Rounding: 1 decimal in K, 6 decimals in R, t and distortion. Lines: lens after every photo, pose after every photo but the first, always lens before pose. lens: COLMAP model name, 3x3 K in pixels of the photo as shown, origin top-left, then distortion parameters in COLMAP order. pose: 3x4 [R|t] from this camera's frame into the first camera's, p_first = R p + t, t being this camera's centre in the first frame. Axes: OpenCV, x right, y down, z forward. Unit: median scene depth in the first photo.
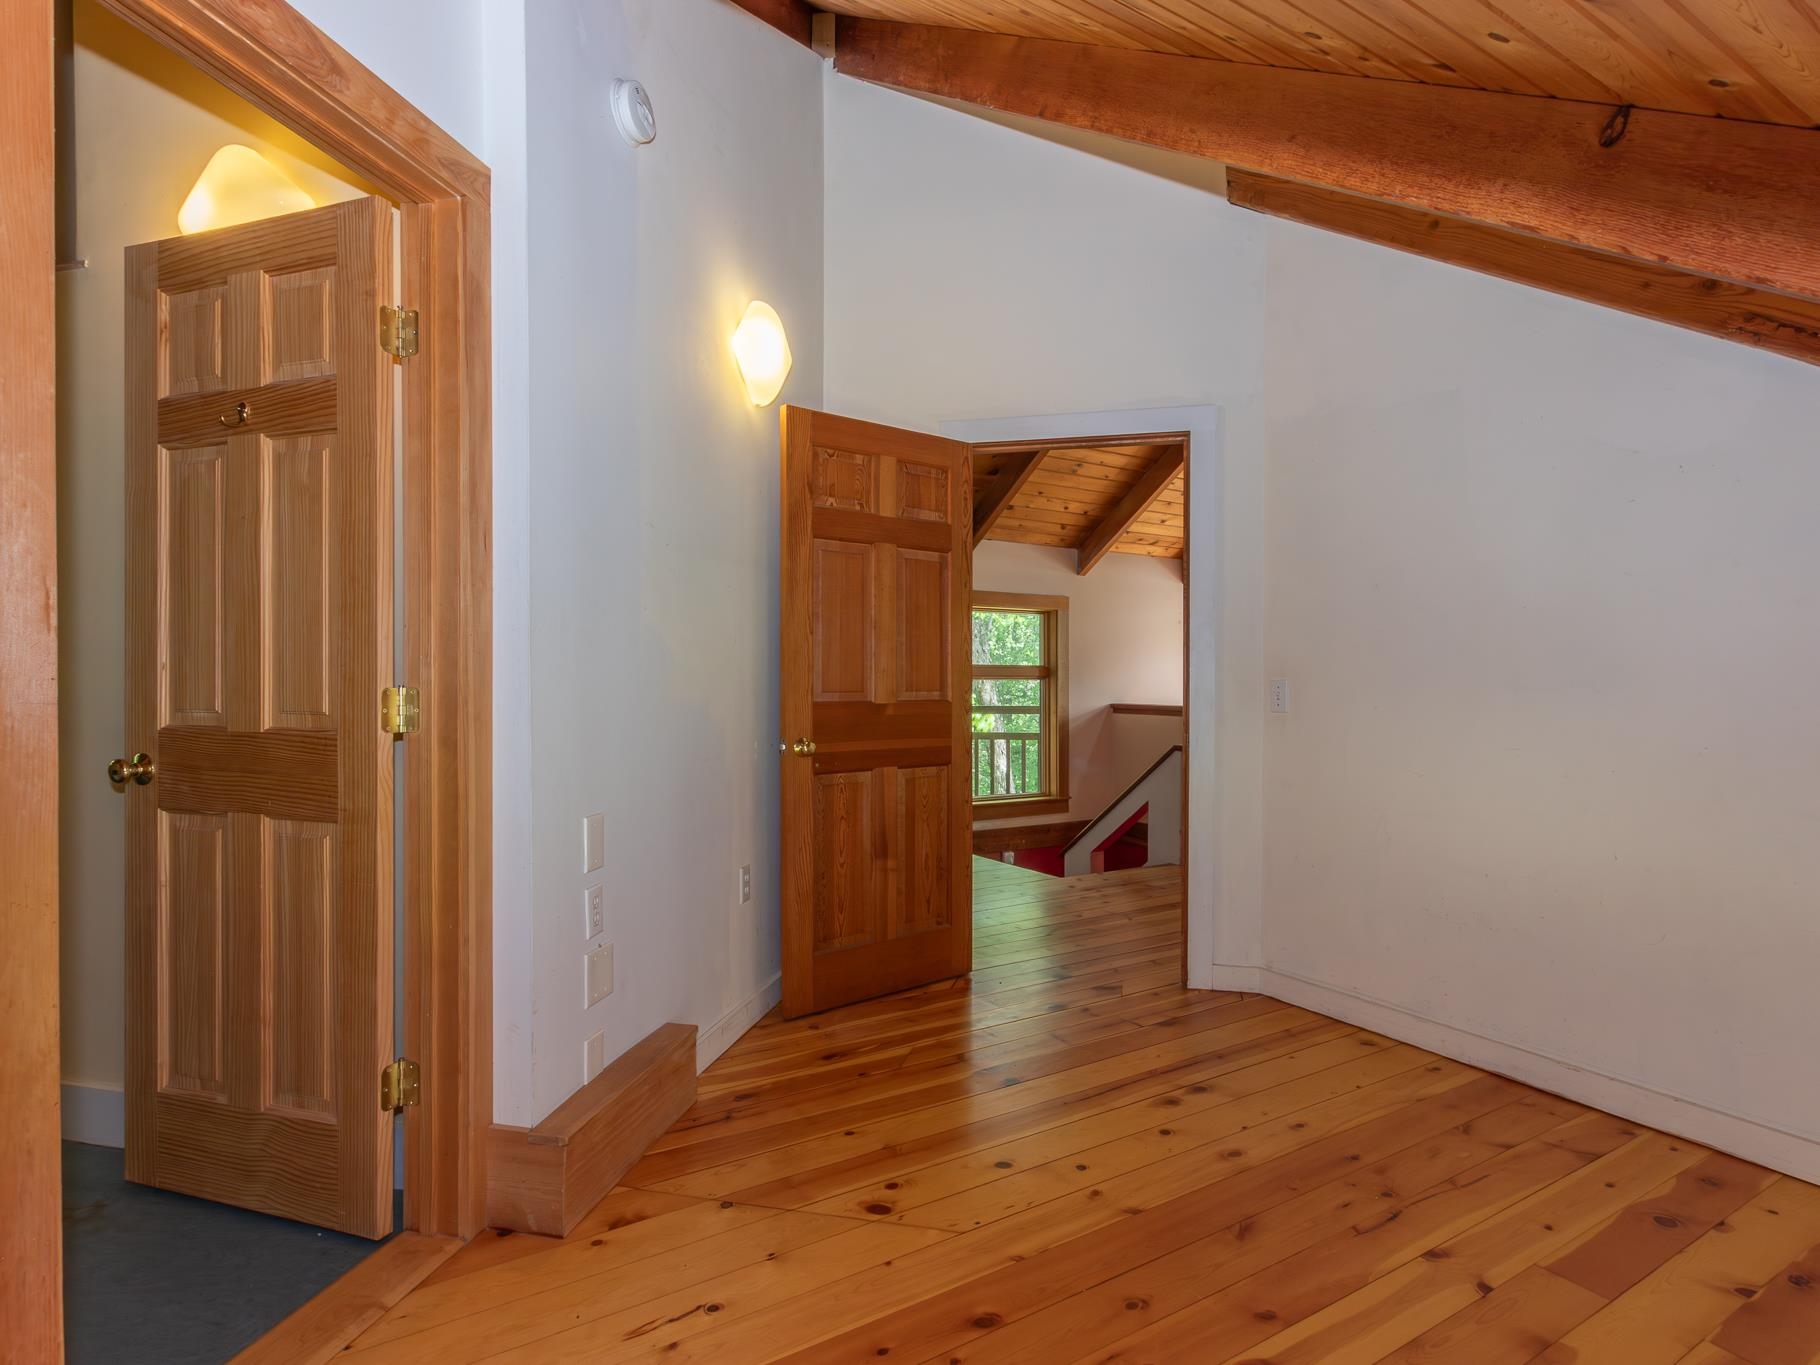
lens RADIAL K [[930.5, 0, 921.9], [0, 930.5, 697.8], [0, 0, 1]] dist [0.002595, 0.000660]
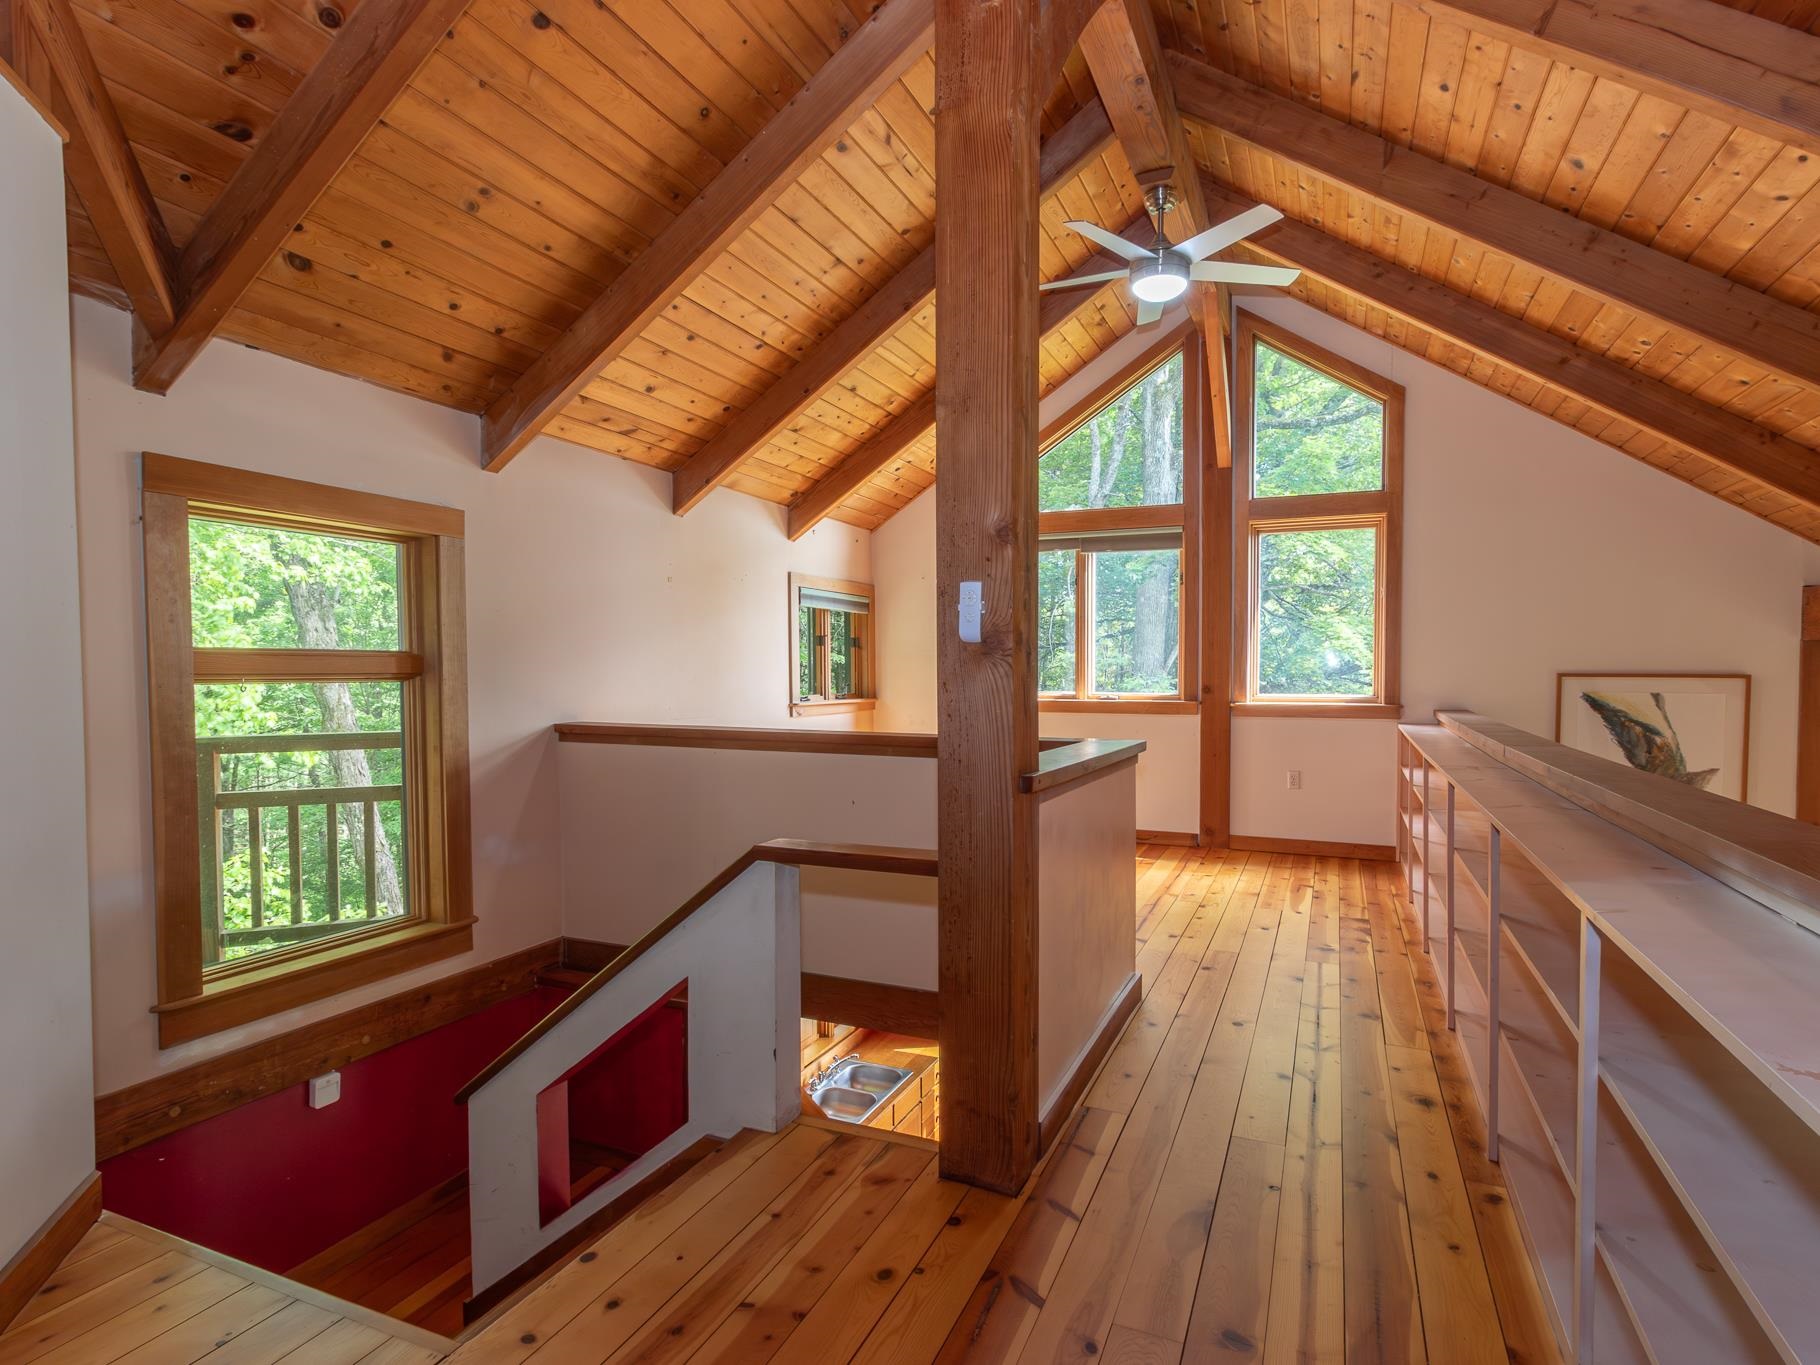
lens RADIAL K [[930.5, 0, 921.9], [0, 930.5, 697.8], [0, 0, 1]] dist [0.002595, 0.000660]
pose [[0.814757, -0.020636, 0.579436, 0.069106], [0.011645, 0.999747, 0.019230, -0.016587], [-0.579686, -0.008920, 0.814791, 0.464761]]
